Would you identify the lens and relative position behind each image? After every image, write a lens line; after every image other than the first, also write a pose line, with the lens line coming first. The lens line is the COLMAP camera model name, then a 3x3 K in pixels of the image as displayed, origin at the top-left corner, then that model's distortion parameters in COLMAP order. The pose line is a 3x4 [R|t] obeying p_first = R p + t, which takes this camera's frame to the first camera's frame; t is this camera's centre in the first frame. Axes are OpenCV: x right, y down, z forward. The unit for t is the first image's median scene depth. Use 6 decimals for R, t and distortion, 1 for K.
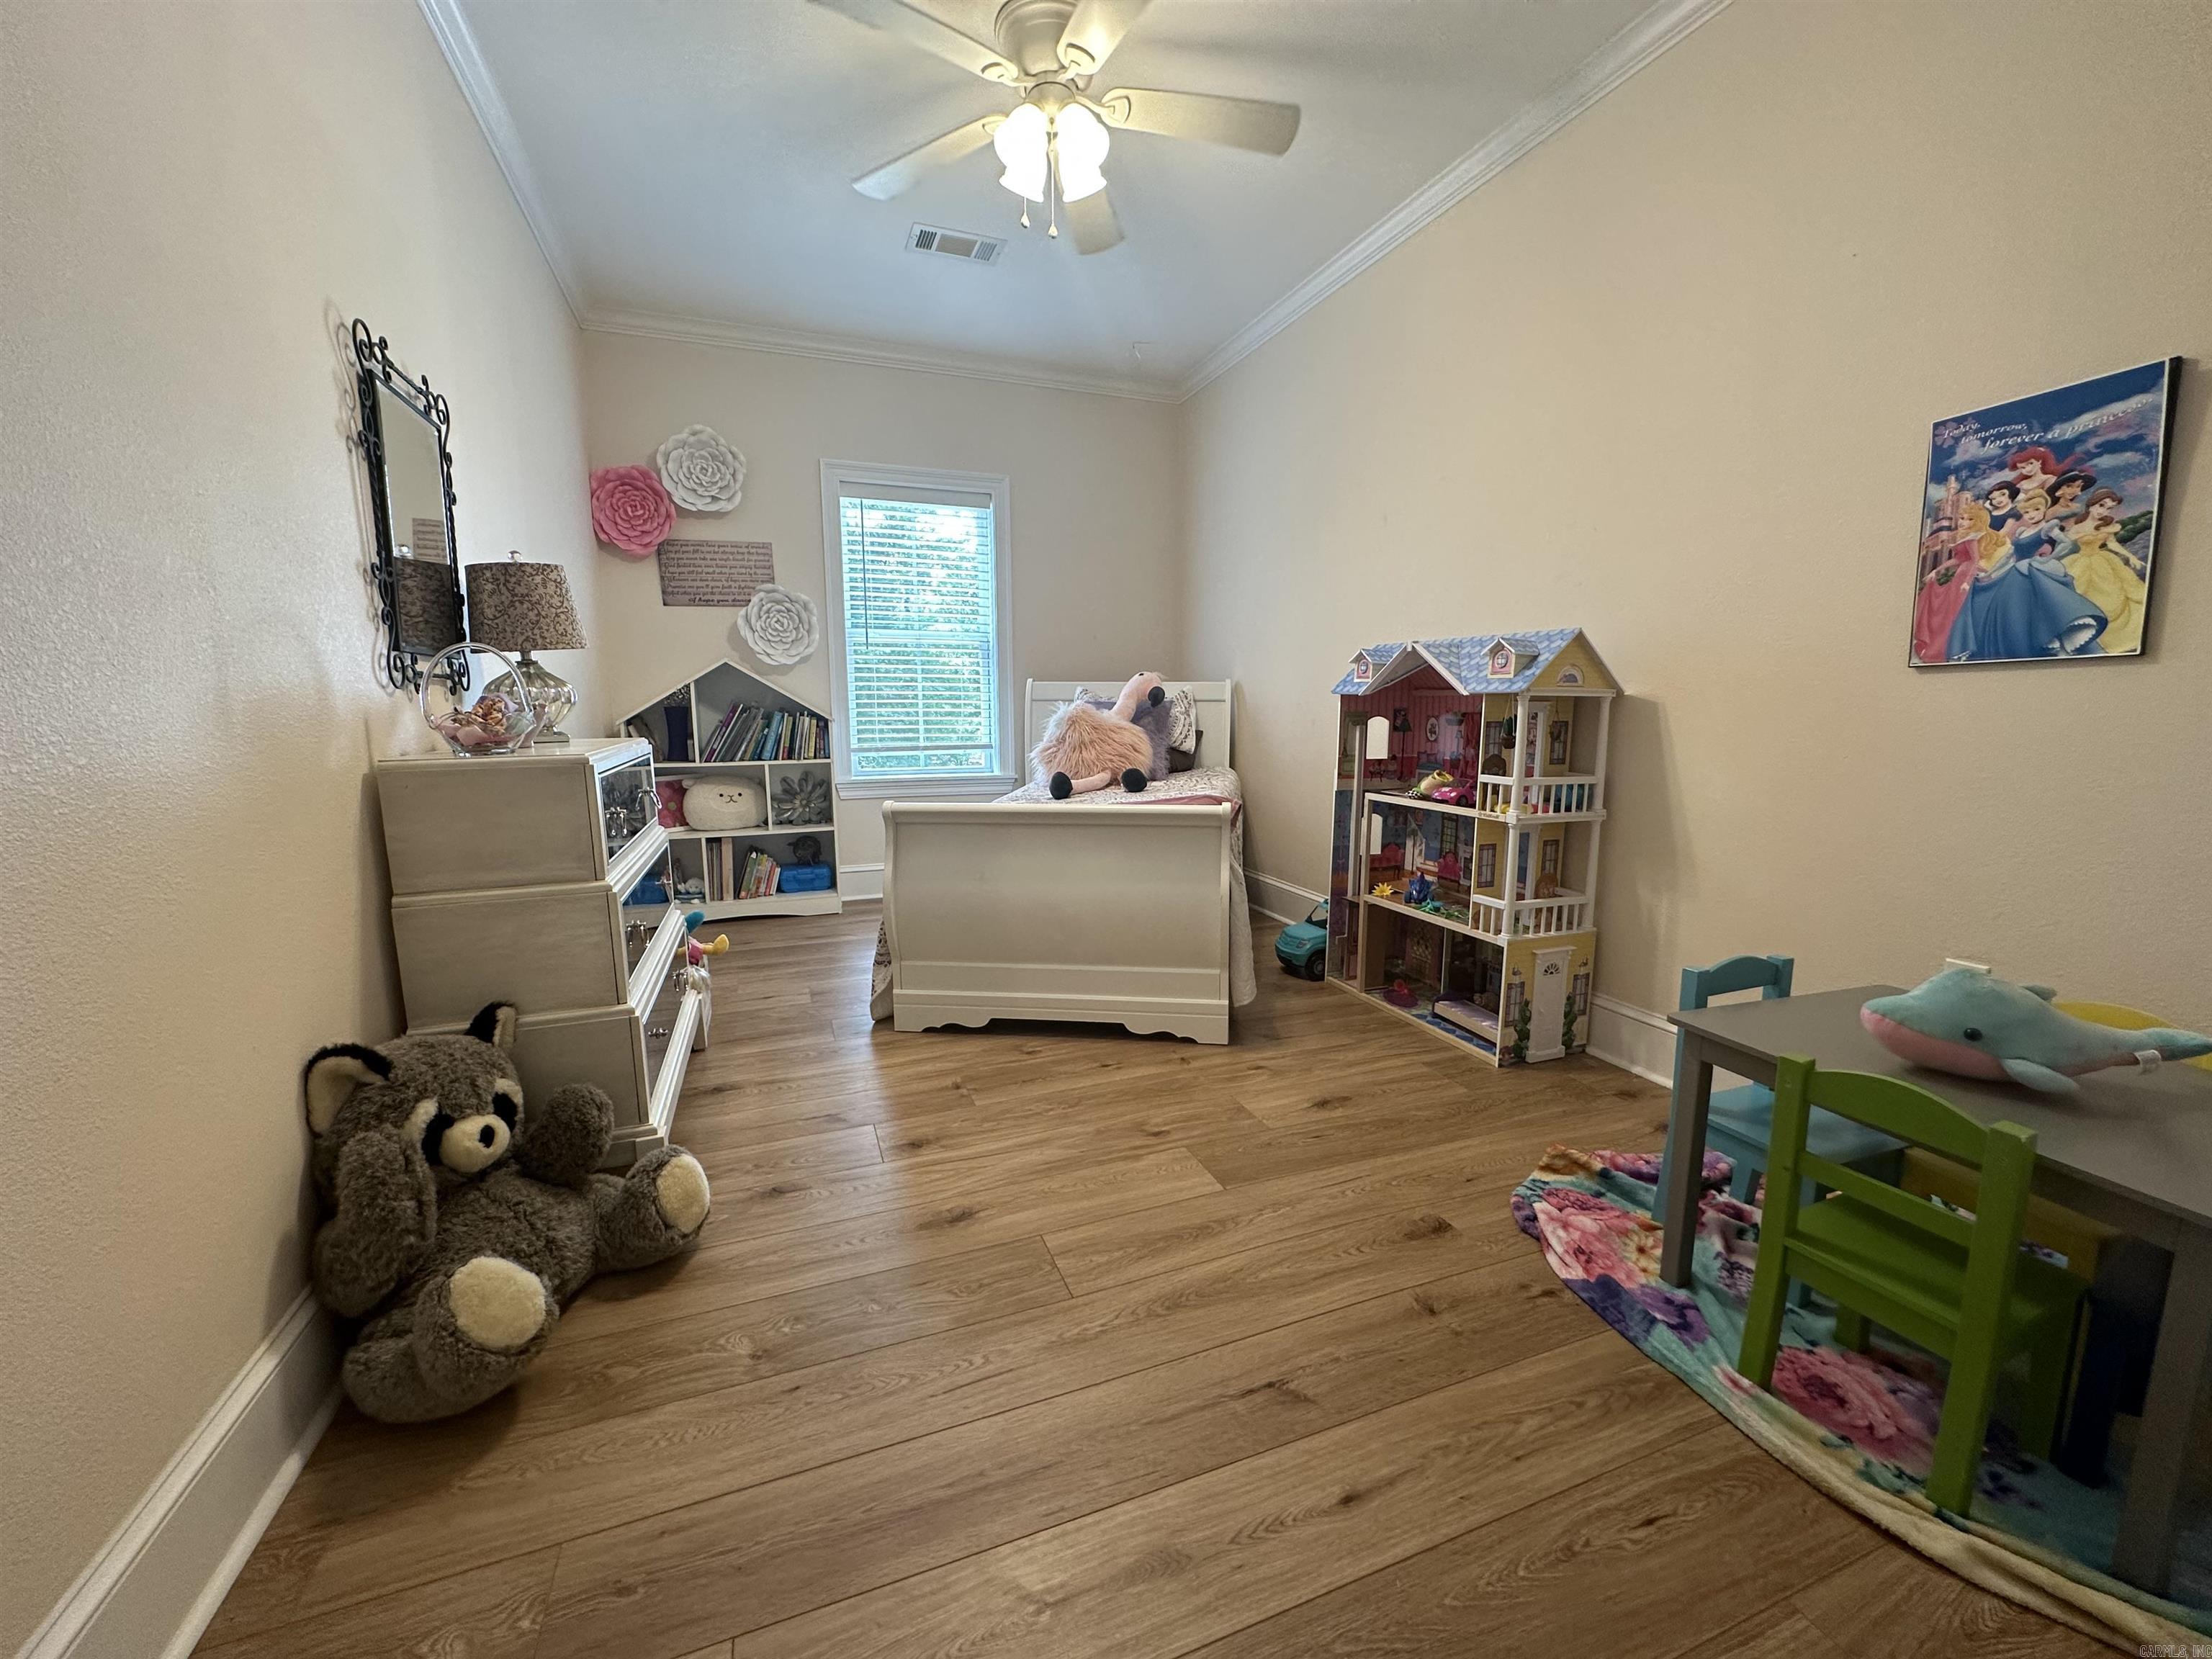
lens RADIAL K [[887.0, 0, 1104.0], [0, 887.0, 831.7], [0, 0, 1]] dist [-0.004059, 0.000936]
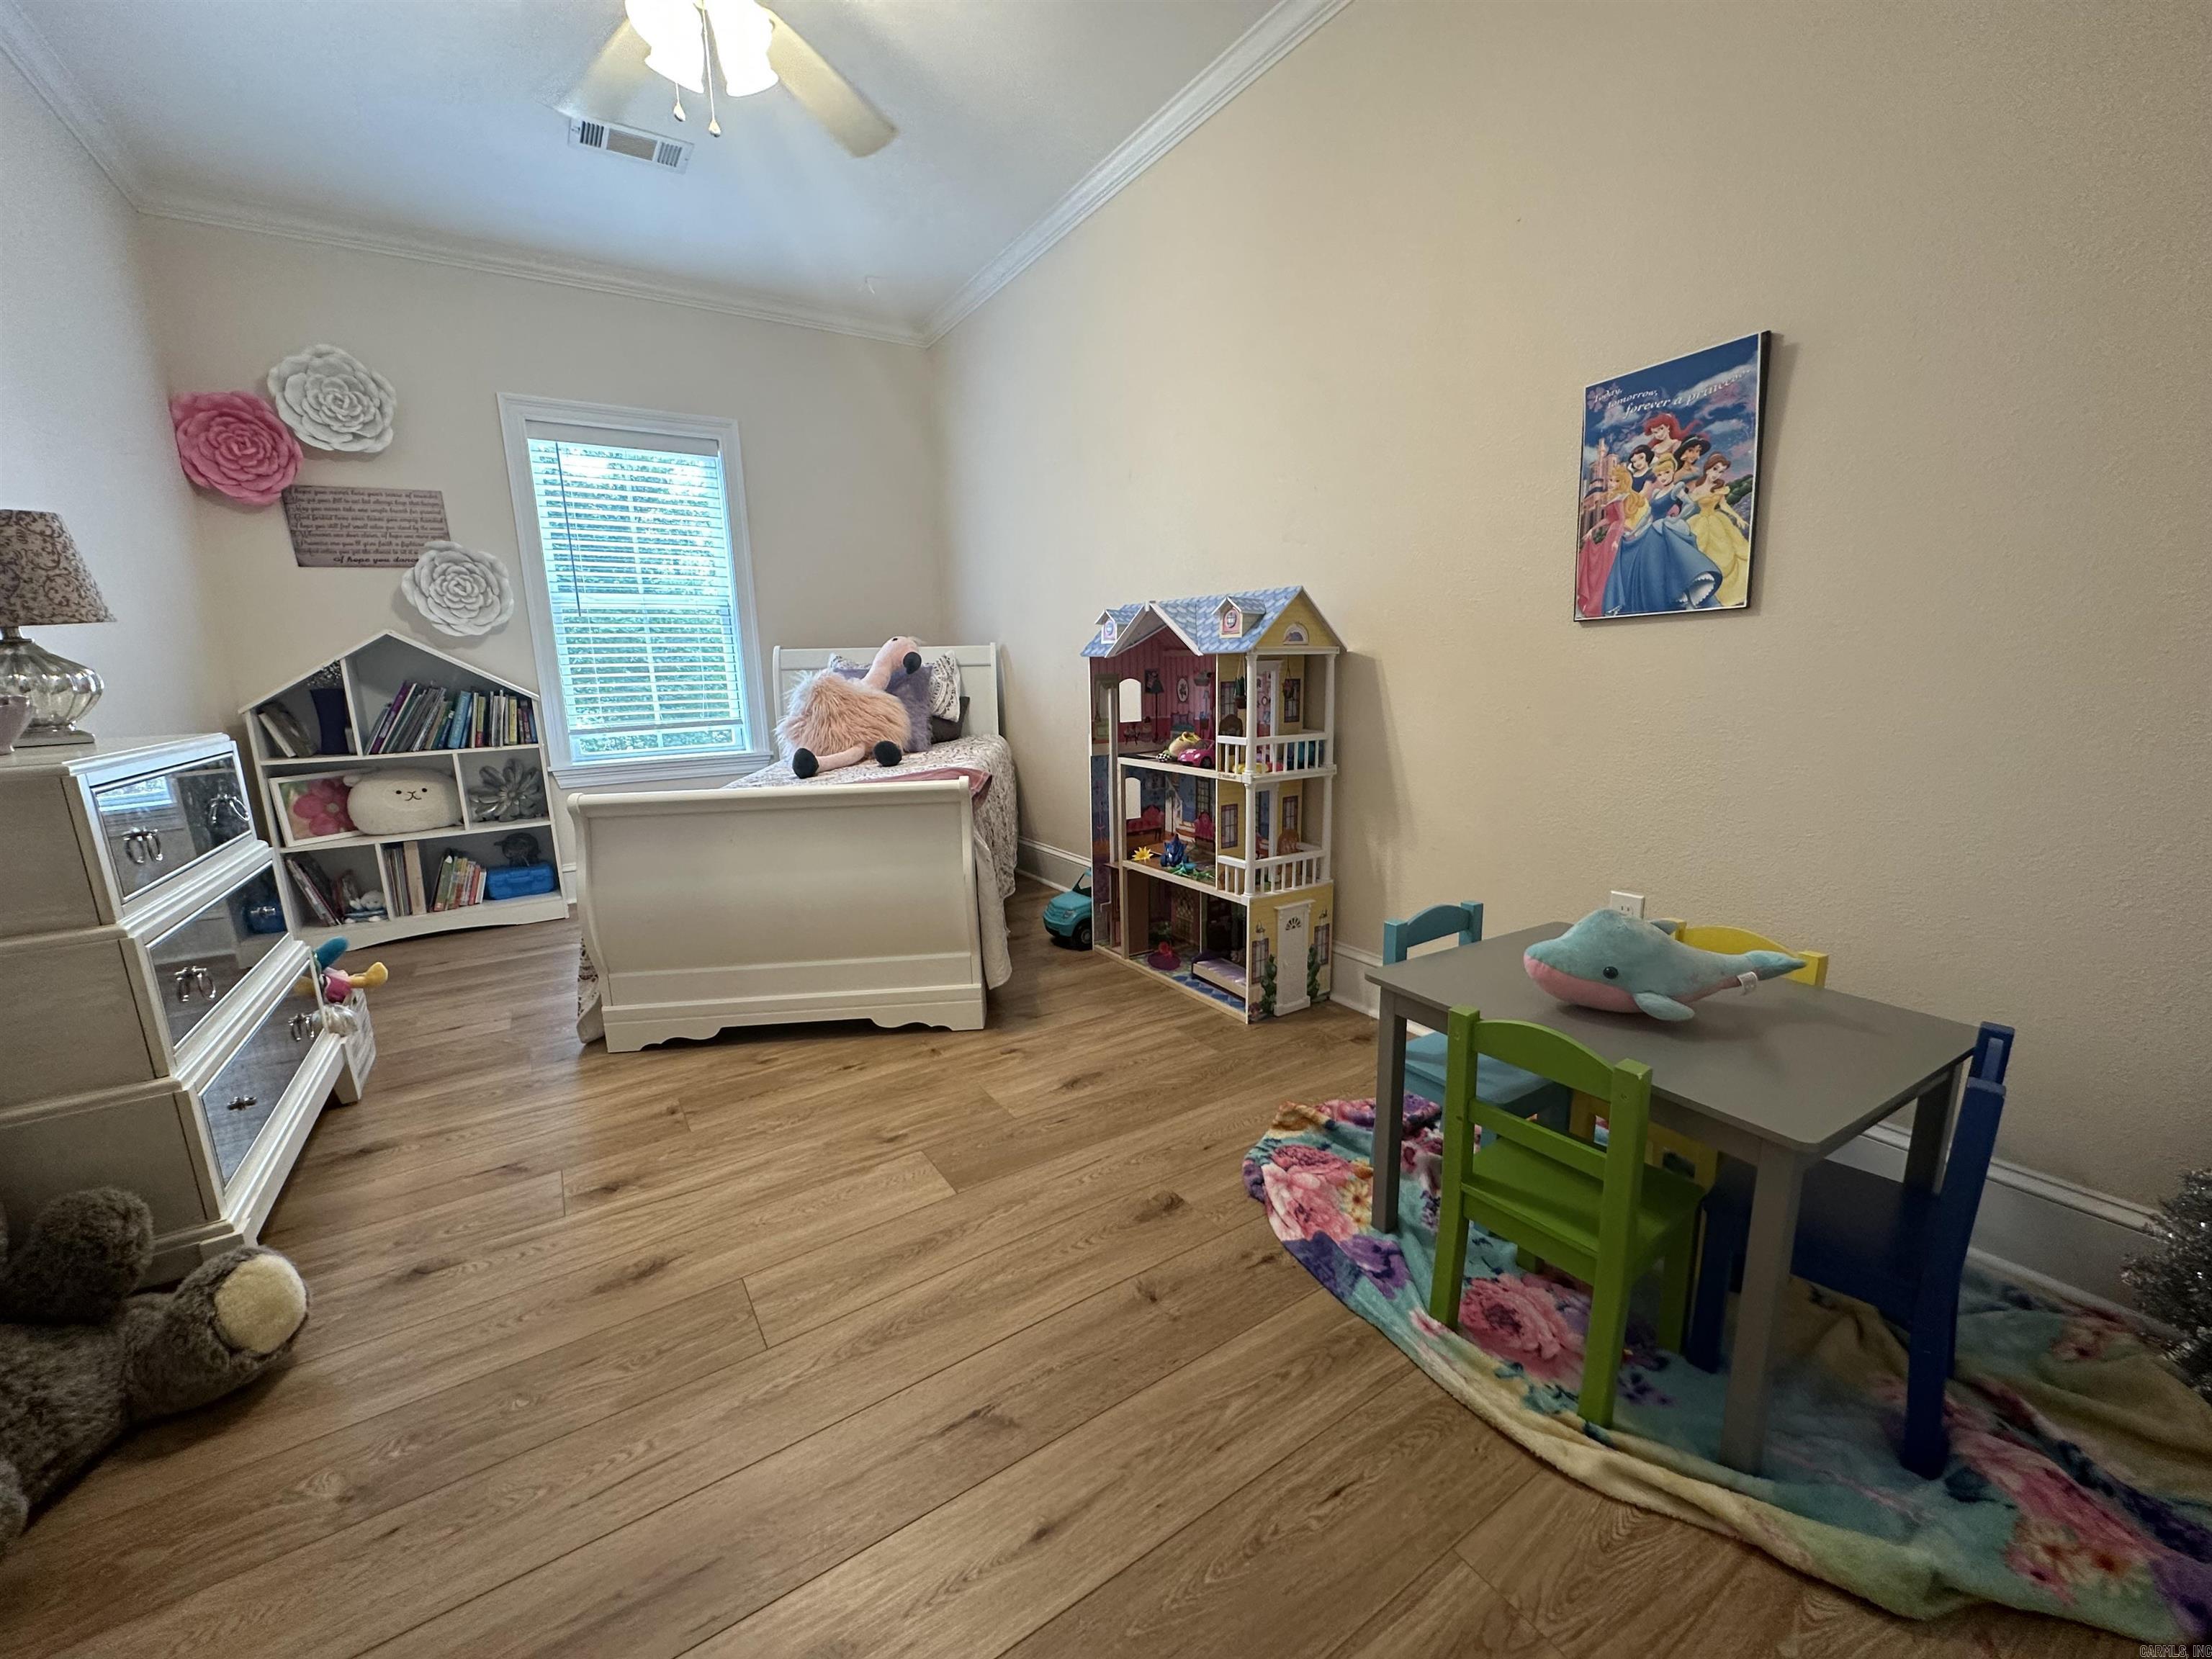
lens RADIAL K [[887.0, 0, 1107.4], [0, 887.0, 832.7], [0, 0, 1]] dist [-0.004059, 0.000936]
pose [[0.976838, -0.063266, 0.204413, 0.096190], [0.054507, 0.997349, 0.048205, -0.010910], [-0.206921, -0.035947, 0.977697, 0.048588]]
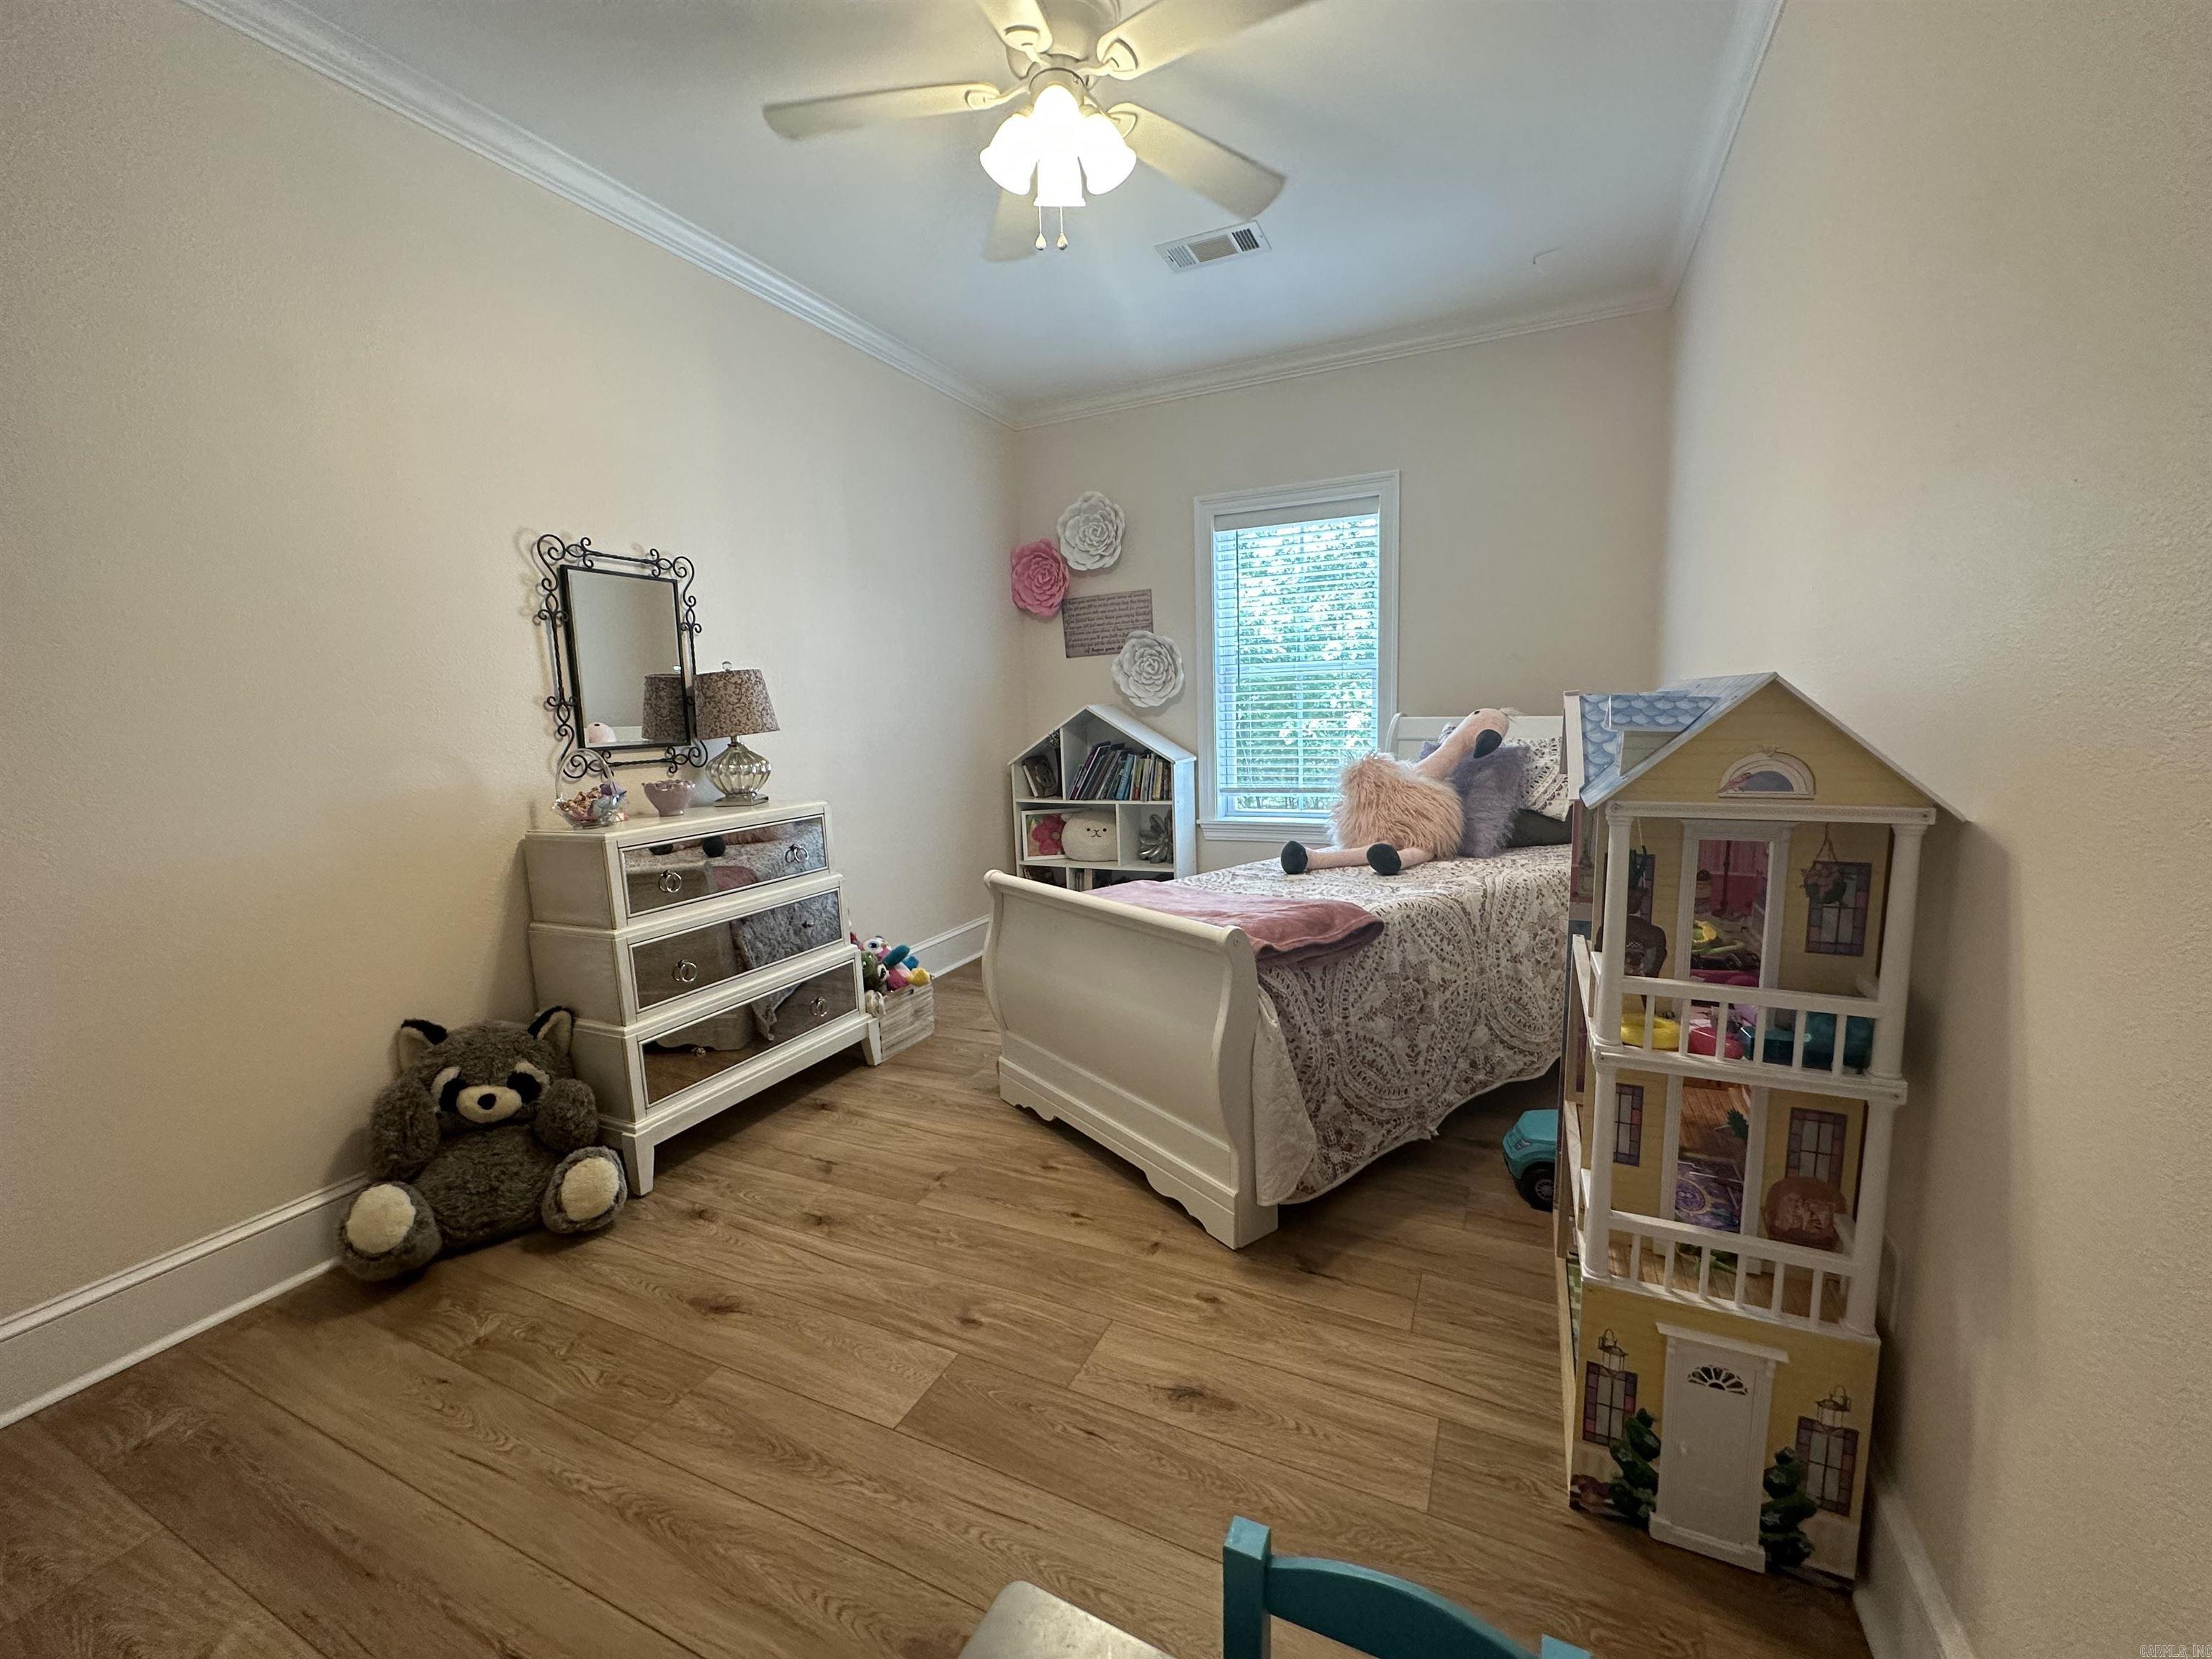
lens RADIAL K [[887.0, 0, 1098.1], [0, 887.0, 831.6], [0, 0, 1]] dist [-0.004059, 0.000936]
pose [[0.692650, 0.078971, -0.716938, 0.617259], [-0.075155, 0.996479, 0.037154, -0.138634], [0.717348, 0.028147, 0.696146, 0.433148]]
